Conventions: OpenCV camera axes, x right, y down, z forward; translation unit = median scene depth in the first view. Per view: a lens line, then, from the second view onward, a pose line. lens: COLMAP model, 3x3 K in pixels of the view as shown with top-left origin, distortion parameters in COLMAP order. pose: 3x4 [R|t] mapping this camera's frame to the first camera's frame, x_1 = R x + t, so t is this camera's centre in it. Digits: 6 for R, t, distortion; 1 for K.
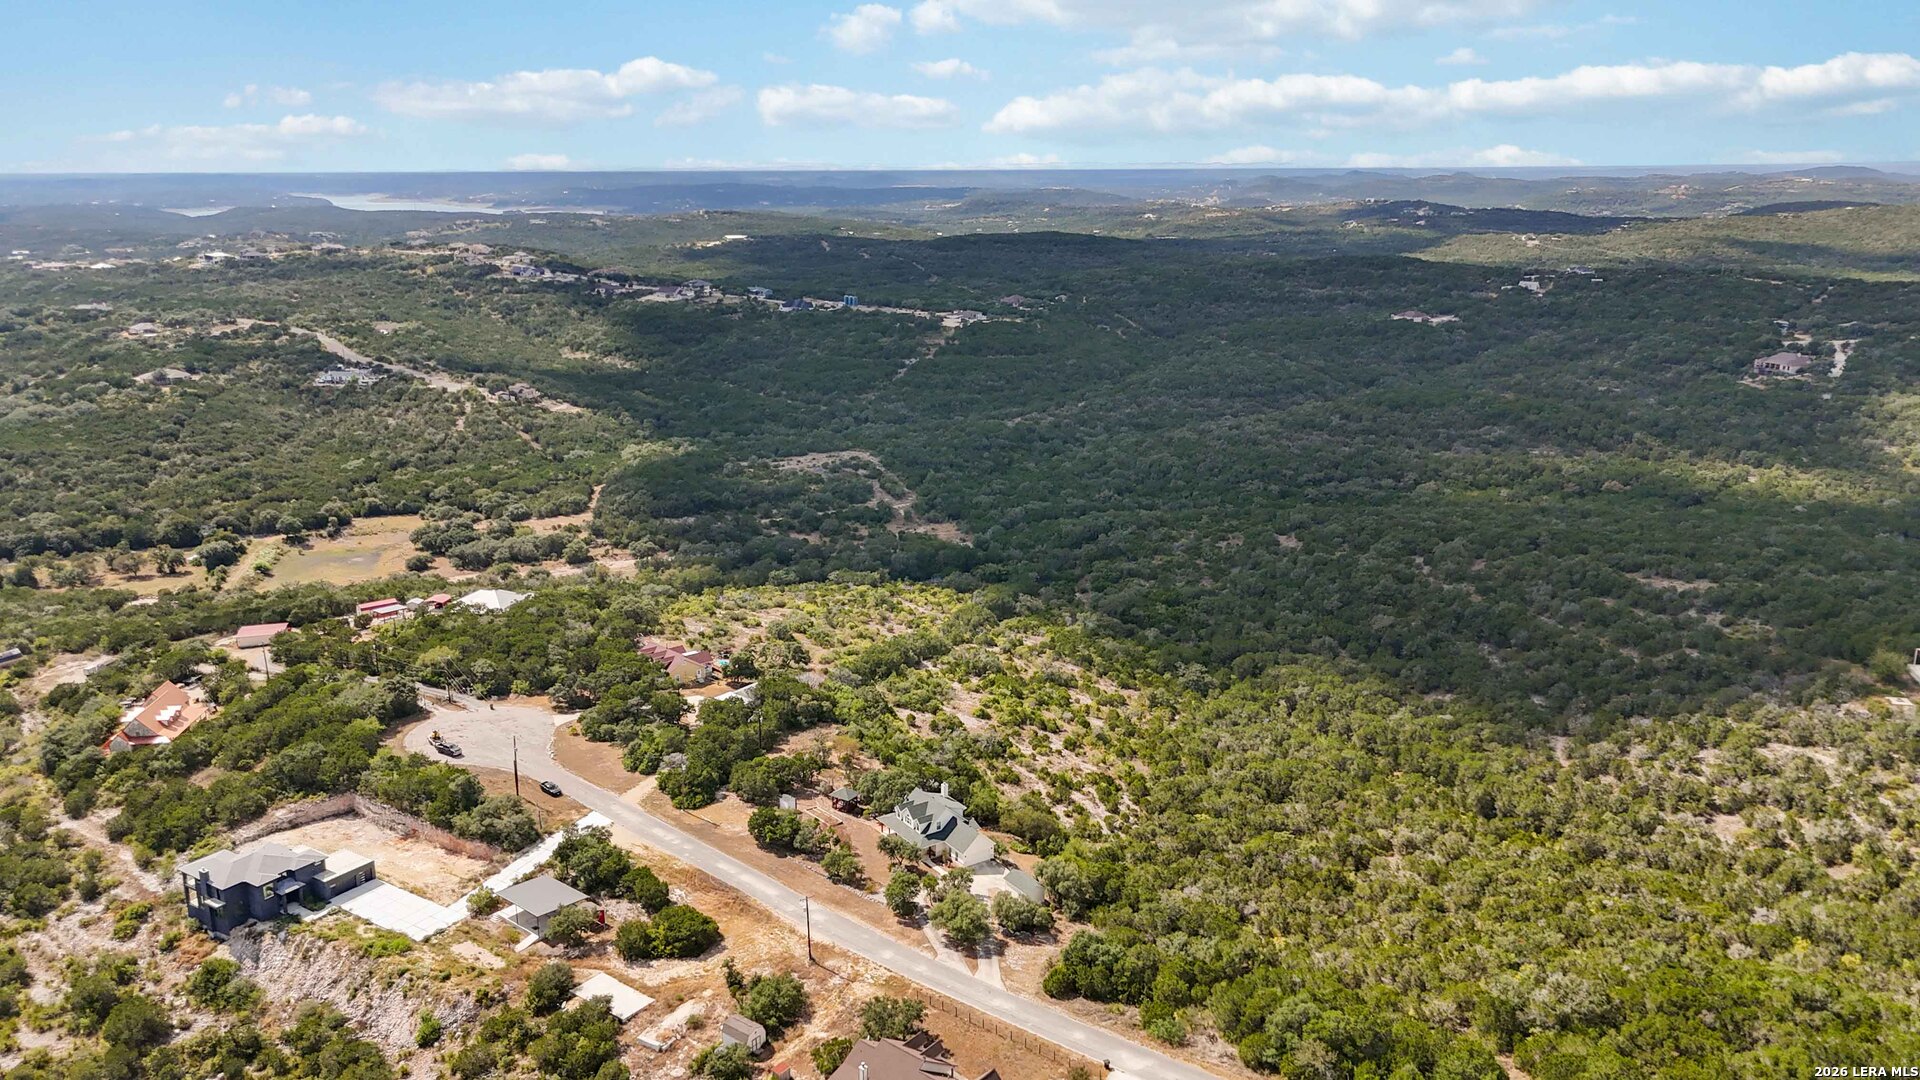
lens RADIAL K [[1411.8, 0, 961.1], [0, 1411.8, 534.9], [0, 0, 1]] dist [0.073096, -0.077847]
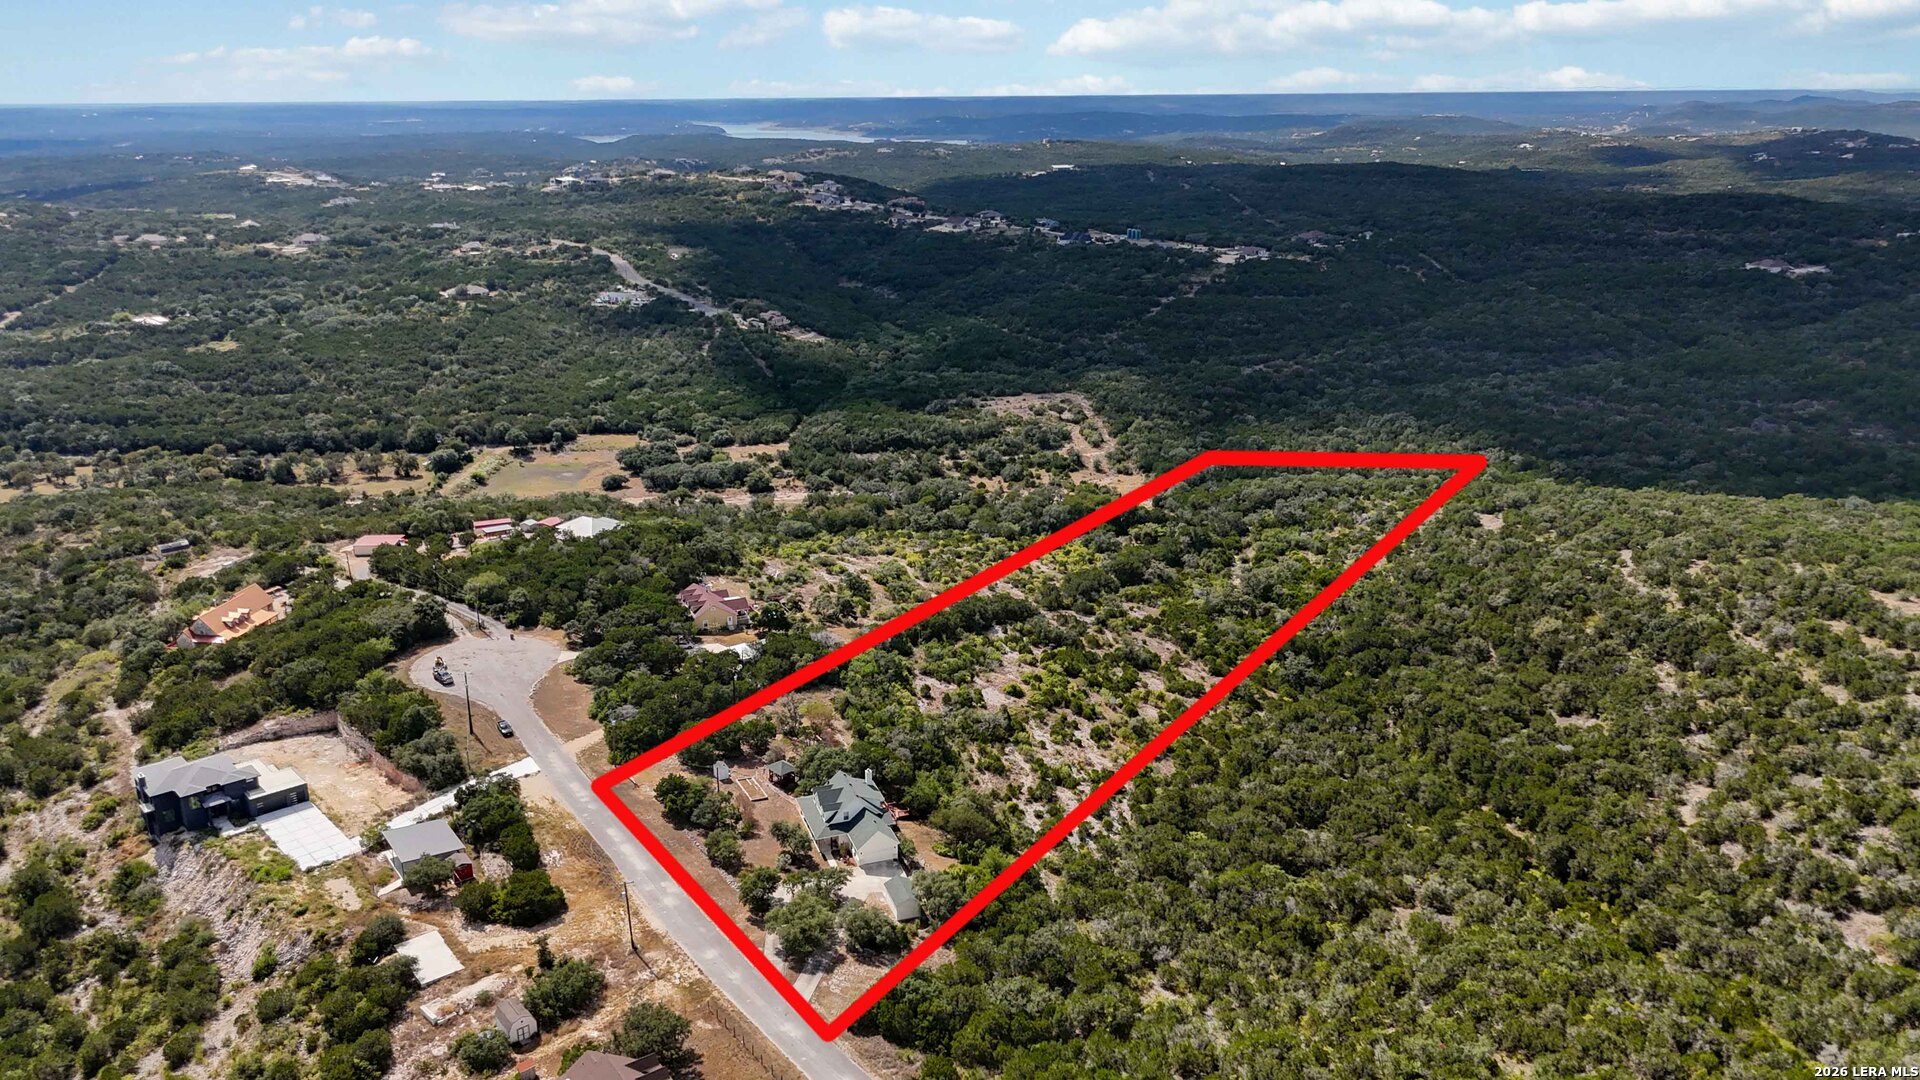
lens RADIAL K [[1411.8, 0, 961.1], [0, 1411.8, 534.9], [0, 0, 1]] dist [0.073096, -0.077847]
pose [[0.967985, 0.073733, -0.239933, 0.150371], [-0.062455, 0.996570, 0.054283, -0.017823], [0.243113, -0.037560, 0.969271, 0.074955]]
